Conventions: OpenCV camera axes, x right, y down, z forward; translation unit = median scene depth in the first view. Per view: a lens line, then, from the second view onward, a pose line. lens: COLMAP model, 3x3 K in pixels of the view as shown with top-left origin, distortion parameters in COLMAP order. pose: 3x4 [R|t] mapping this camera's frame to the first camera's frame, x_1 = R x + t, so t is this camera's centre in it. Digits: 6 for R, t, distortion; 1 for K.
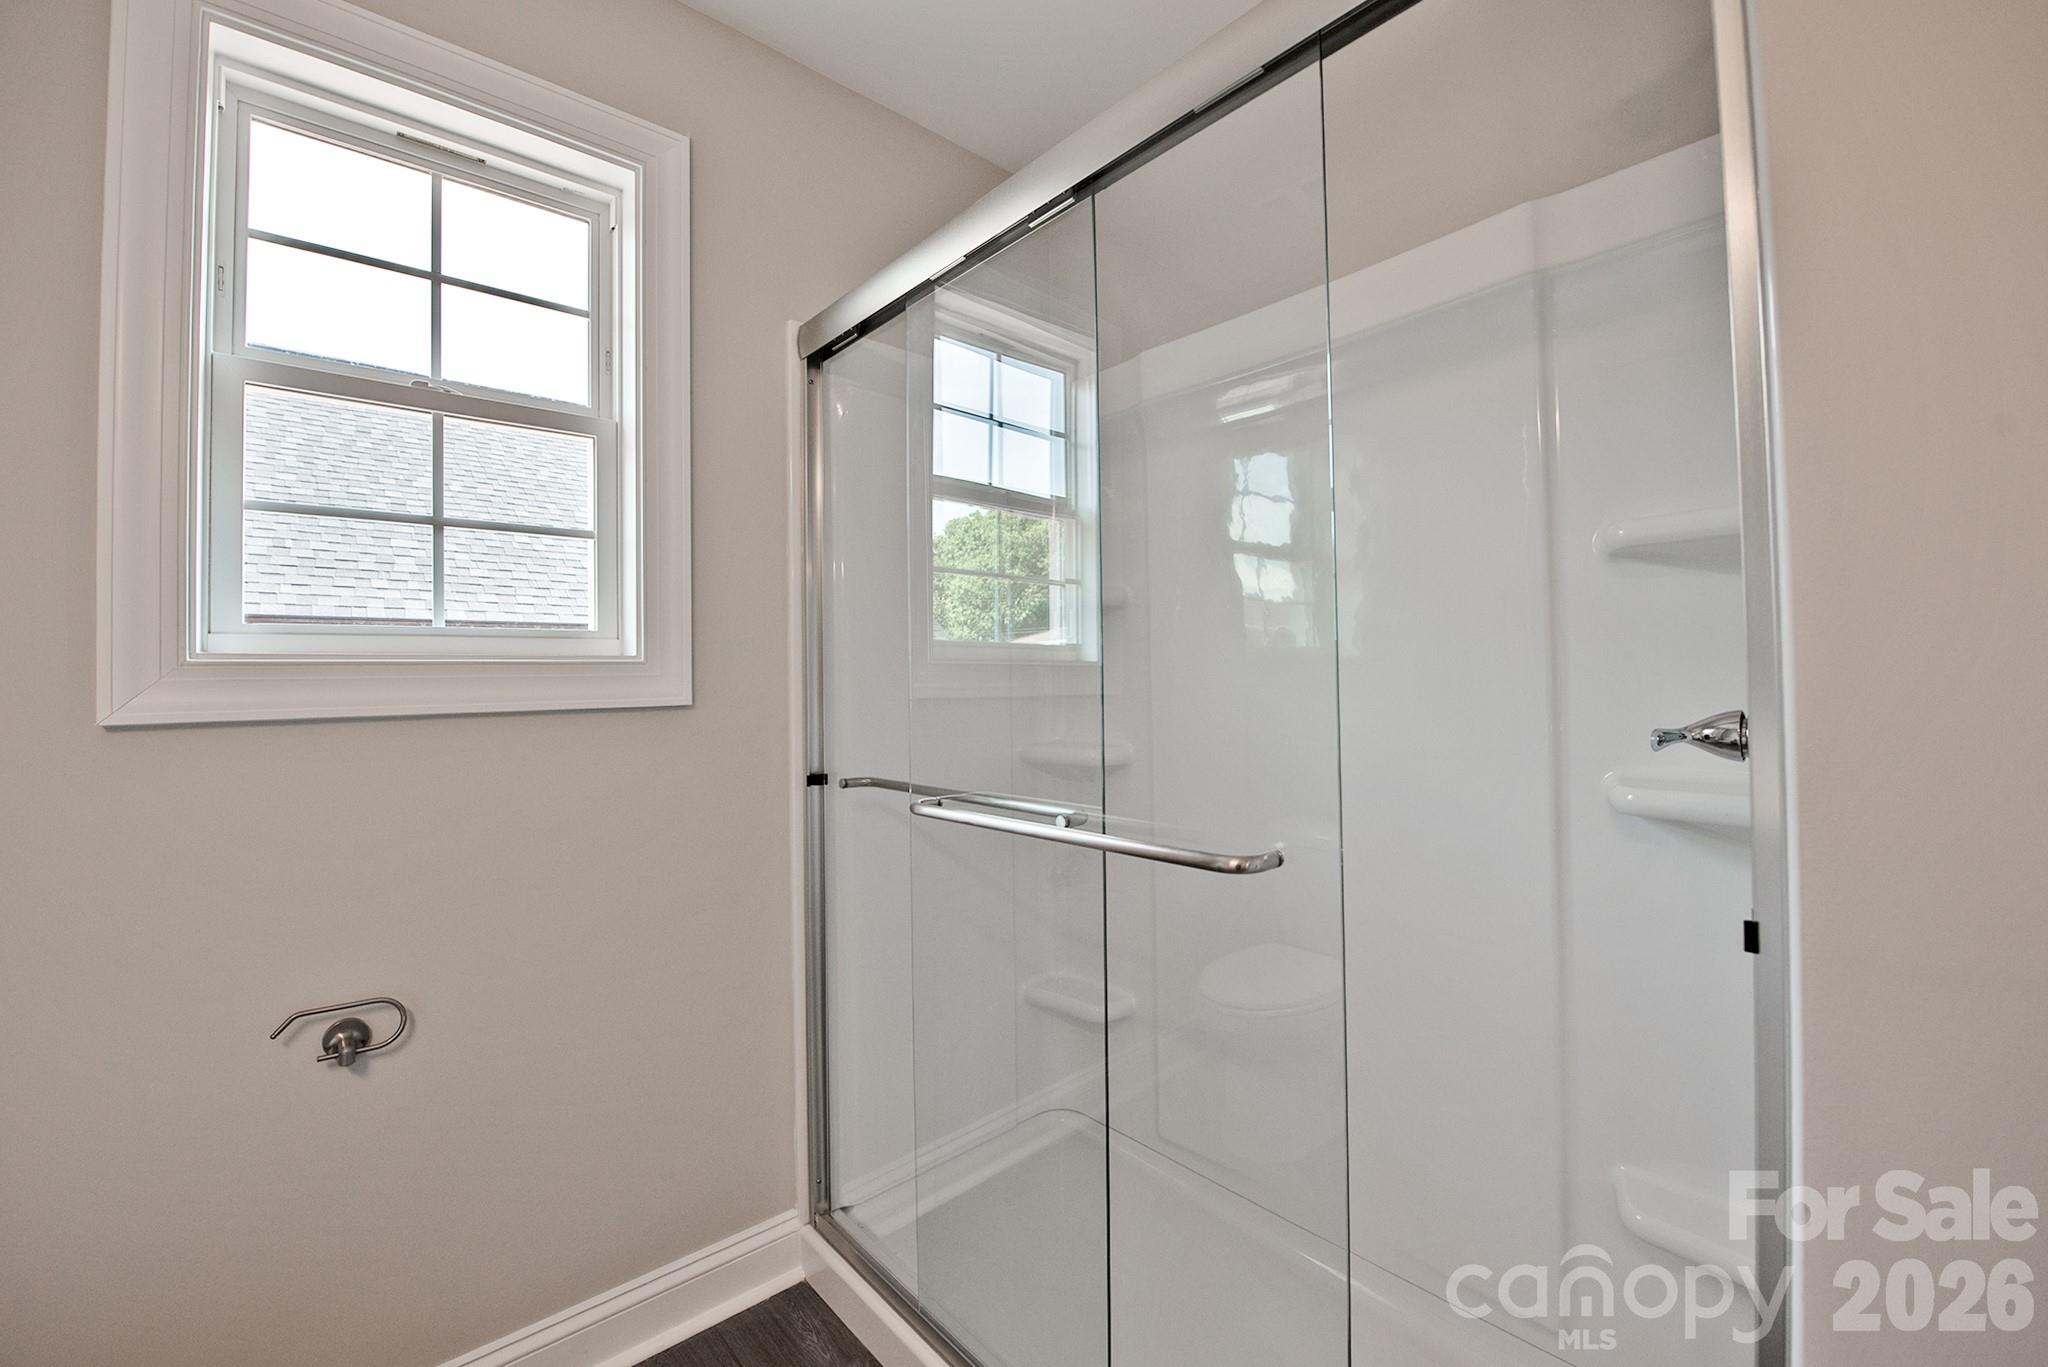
lens RADIAL K [[824.3, 0, 1031.3], [0, 824.3, 664.3], [0, 0, 1]] dist [-0.013849, -0.003375]
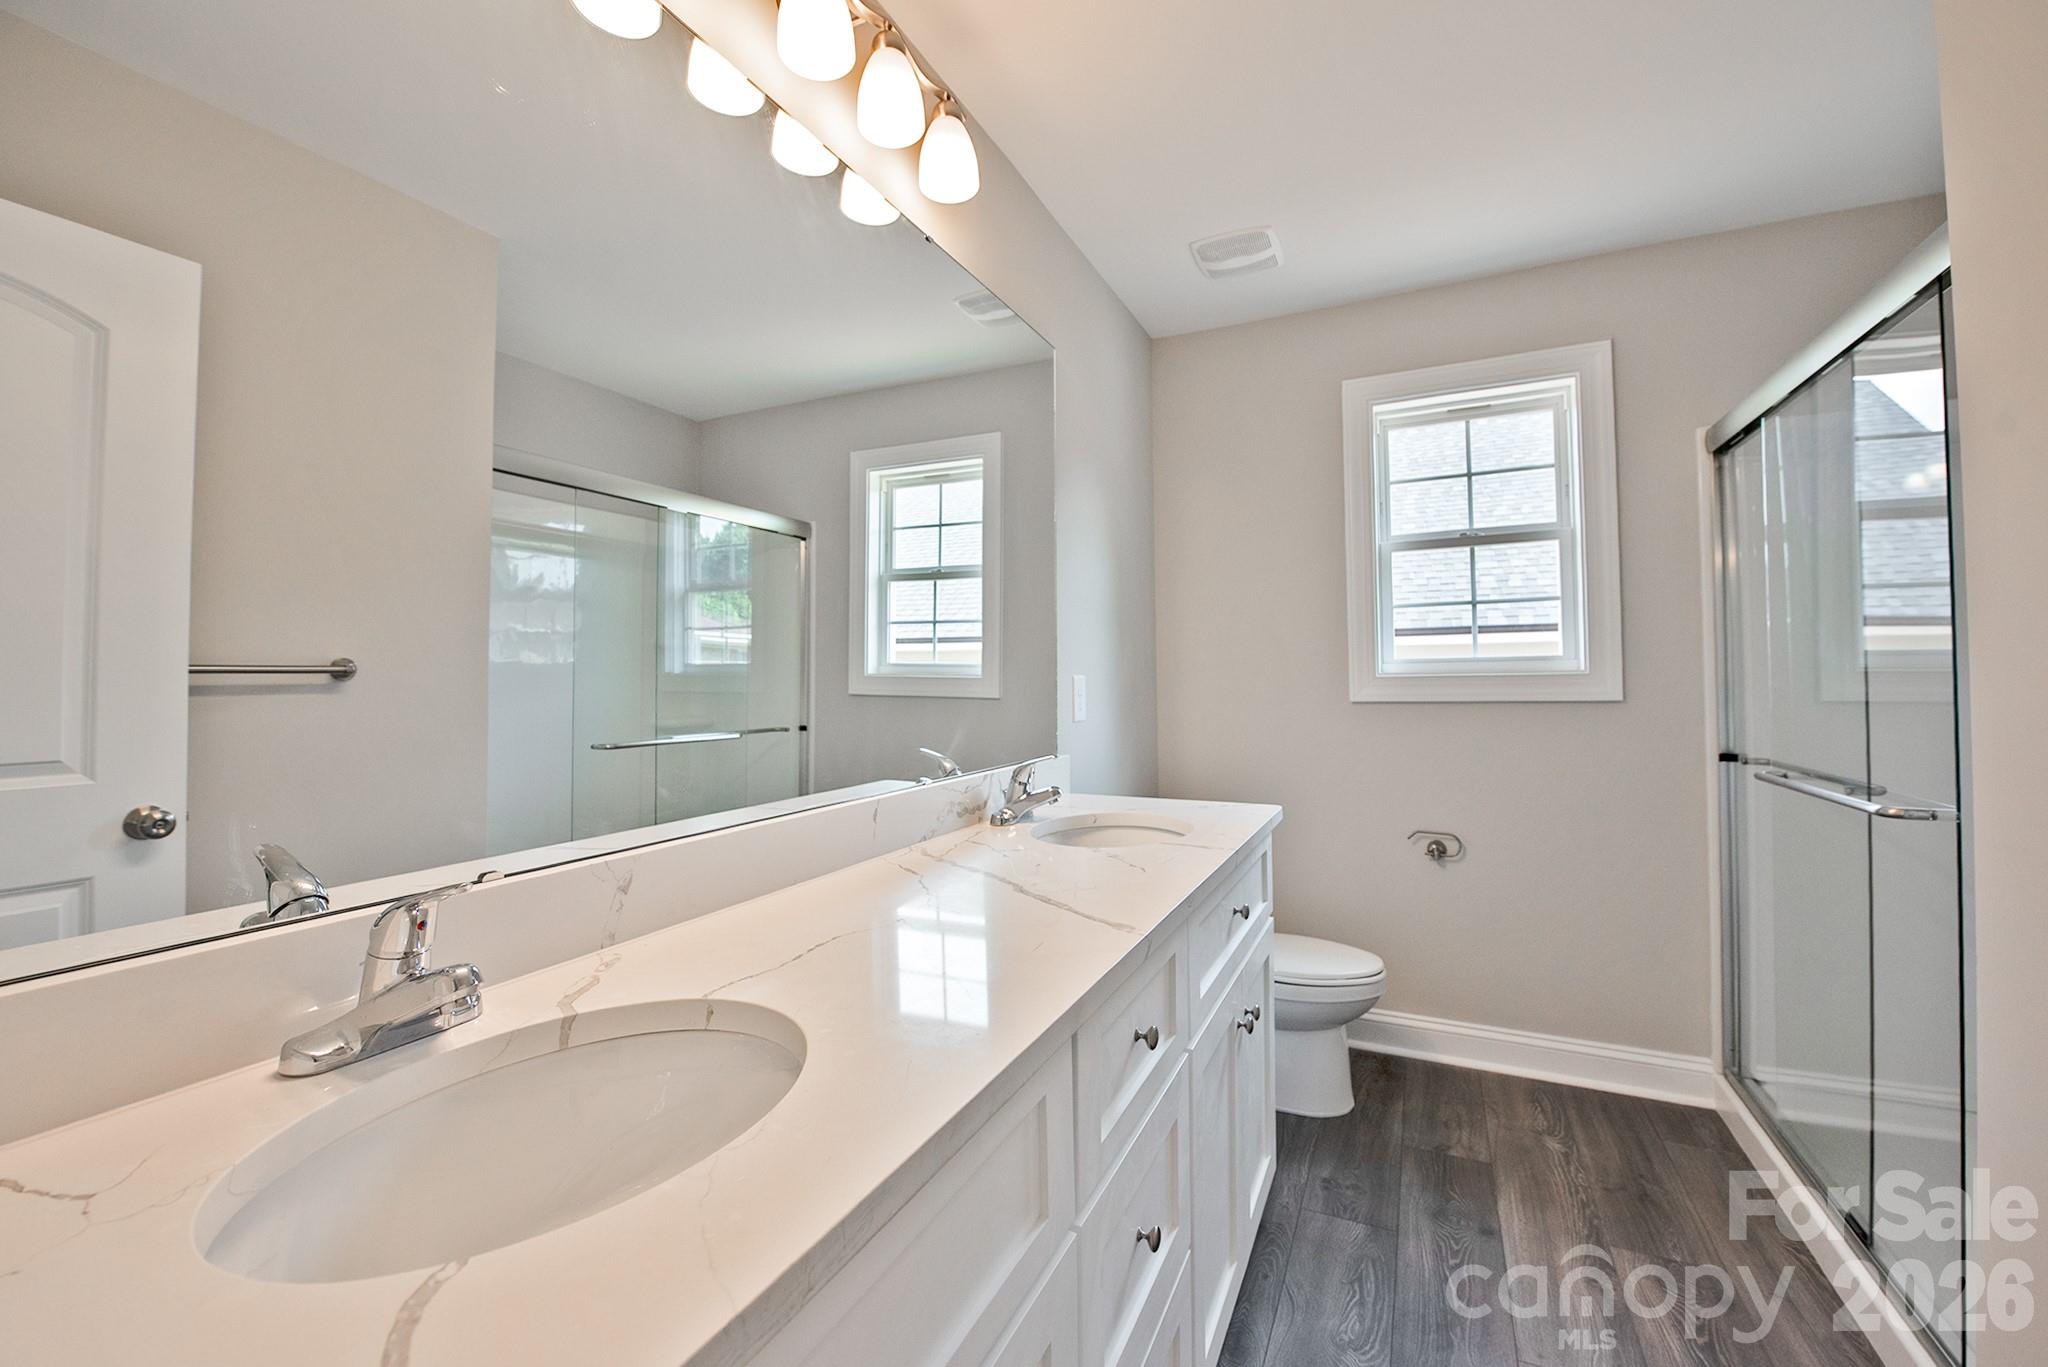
lens RADIAL K [[824.3, 0, 1031.3], [0, 824.3, 664.3], [0, 0, 1]] dist [-0.013849, -0.003375]
pose [[0.381676, -0.008631, -0.924256, 0.596451], [0.022959, 0.999736, 0.000145, -0.046142], [0.924011, -0.021275, 0.381774, -0.638575]]
